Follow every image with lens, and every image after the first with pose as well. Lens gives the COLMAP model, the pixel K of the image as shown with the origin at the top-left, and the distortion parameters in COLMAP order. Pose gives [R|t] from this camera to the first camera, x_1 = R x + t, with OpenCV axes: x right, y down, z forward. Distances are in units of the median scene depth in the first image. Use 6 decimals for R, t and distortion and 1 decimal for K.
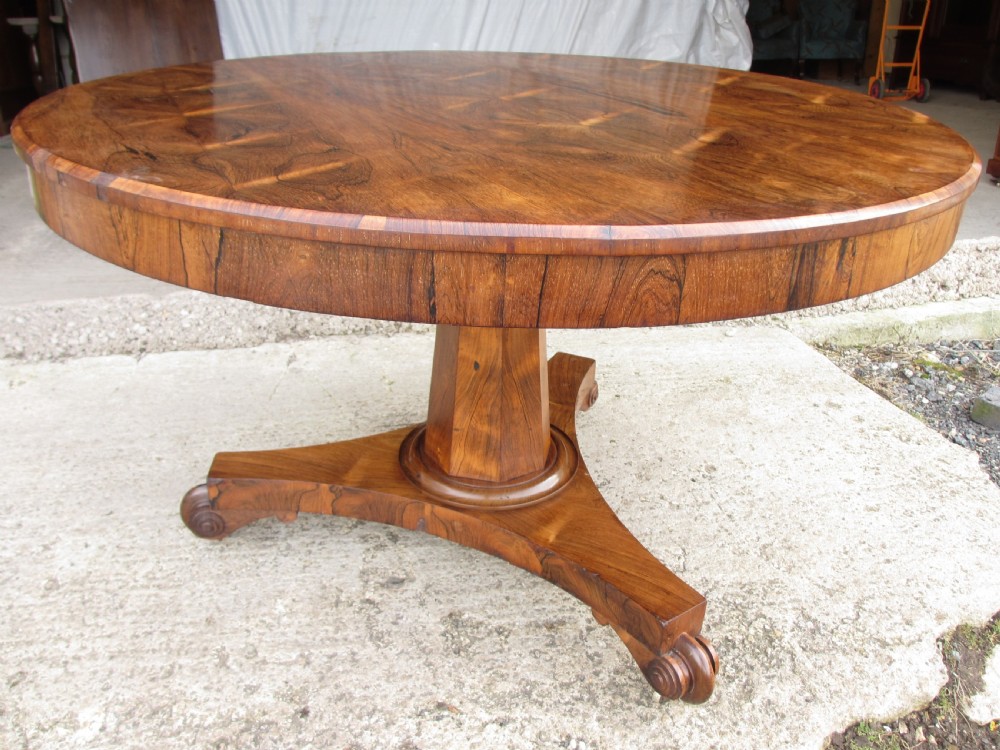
lens RADIAL K [[831.1, 0, 499.4], [0, 831.1, 380.6], [0, 0, 1]] dist [-0.058165, 0.025703]
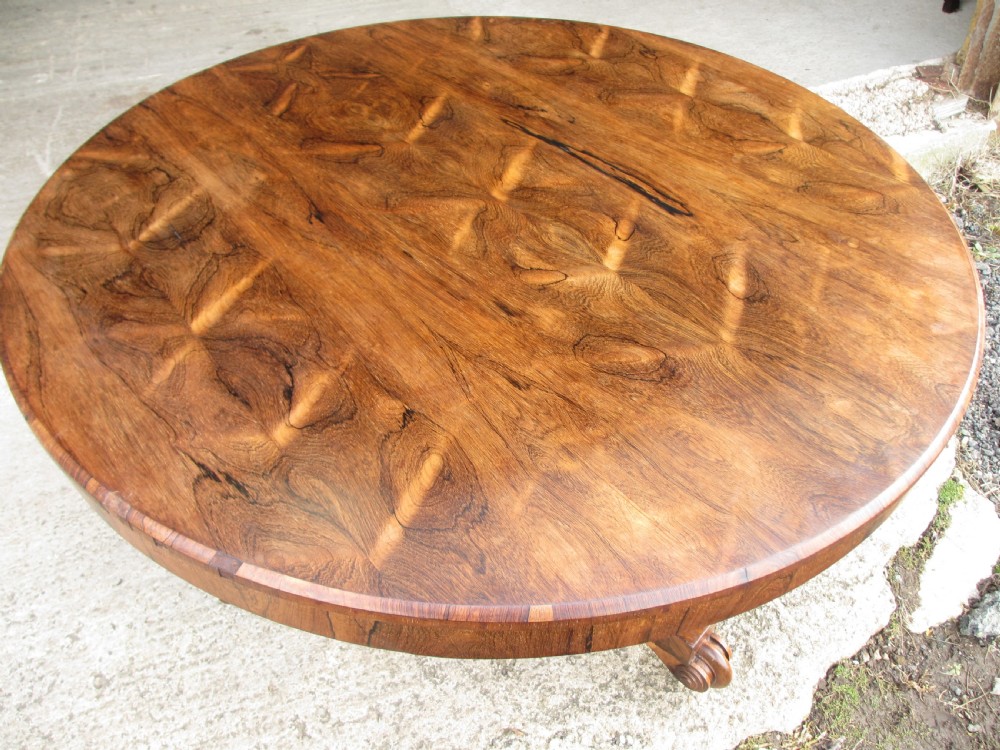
lens RADIAL K [[831.1, 0, 501.3], [0, 831.1, 383.0], [0, 0, 1]] dist [-0.058165, 0.025703]
pose [[0.974434, -0.170527, 0.146284, -0.155011], [0.117385, 0.941575, 0.315686, -0.411259], [-0.191570, -0.290443, 0.937520, 0.048422]]
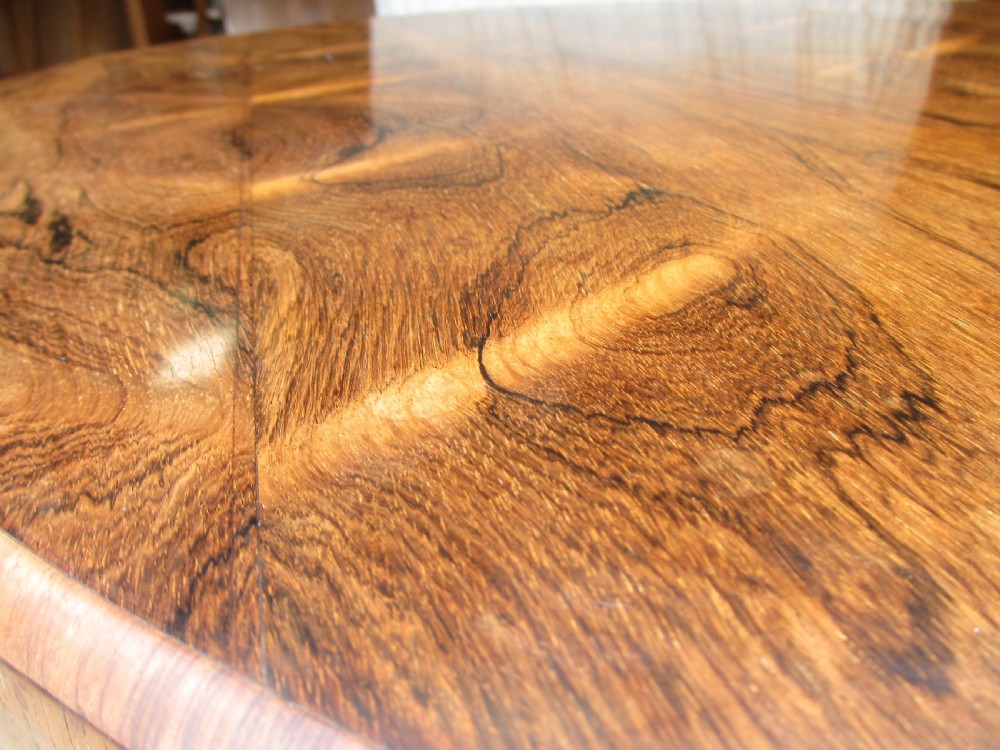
lens RADIAL K [[831.1, 0, 503.5], [0, 831.1, 380.6], [0, 0, 1]] dist [-0.058165, 0.025703]
pose [[0.984302, 0.027899, -0.174271, -0.132029], [-0.026411, 0.999592, 0.010856, -0.142614], [0.174503, -0.006083, 0.984638, 0.460788]]
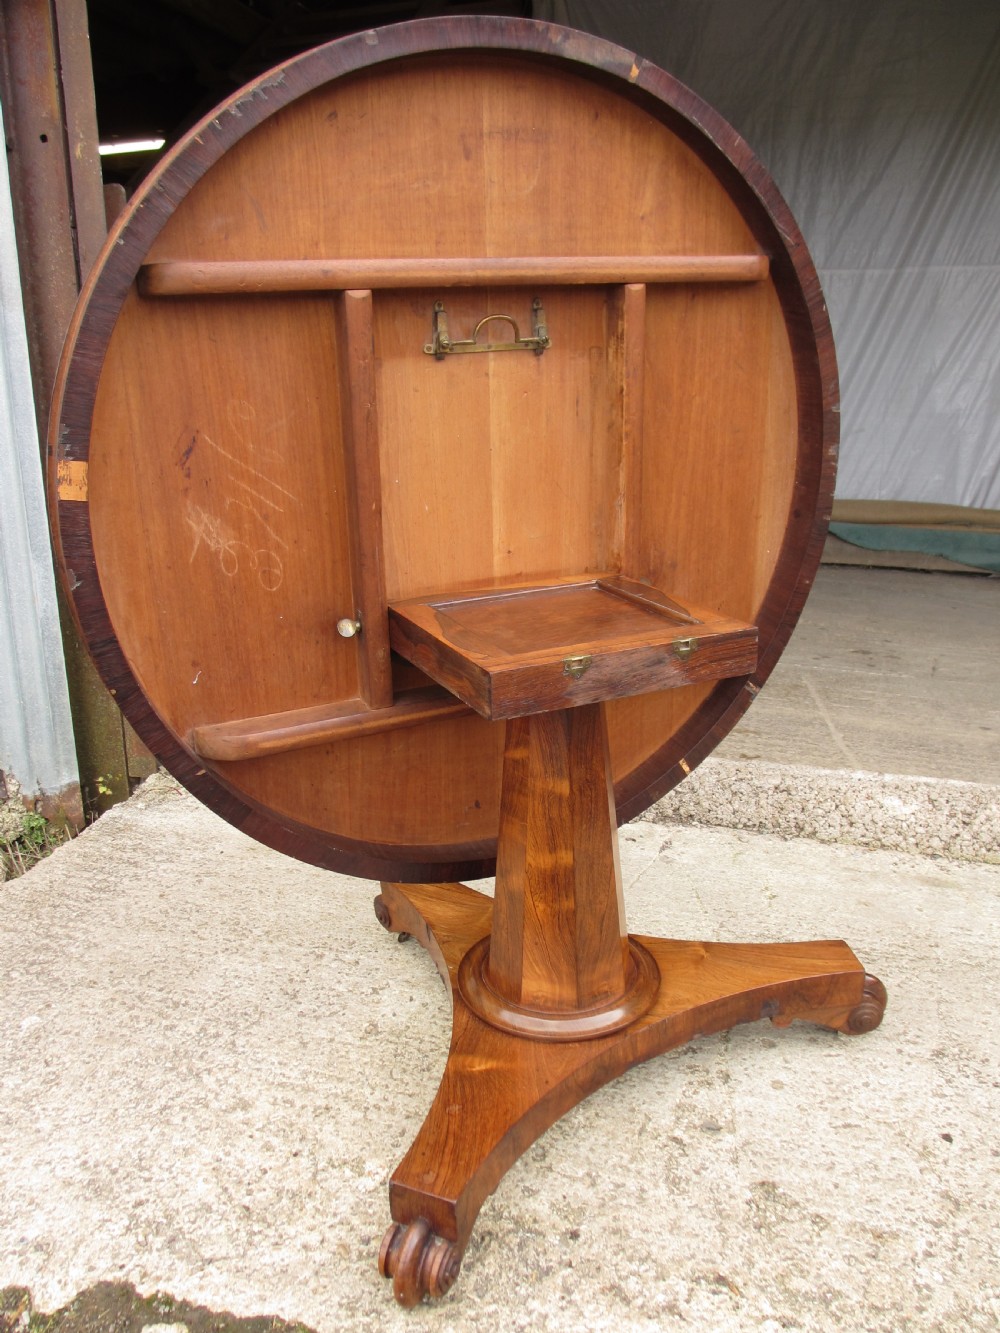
lens RADIAL K [[1107.9, 0, 496.5], [0, 1107.9, 655.2], [0, 0, 1]] dist [-0.058165, 0.025703]
pose [[0.888814, 0.113814, -0.443910, 0.143846], [-0.195650, 0.970193, -0.142991, -0.033647], [0.414404, 0.213943, 0.884589, -0.244311]]
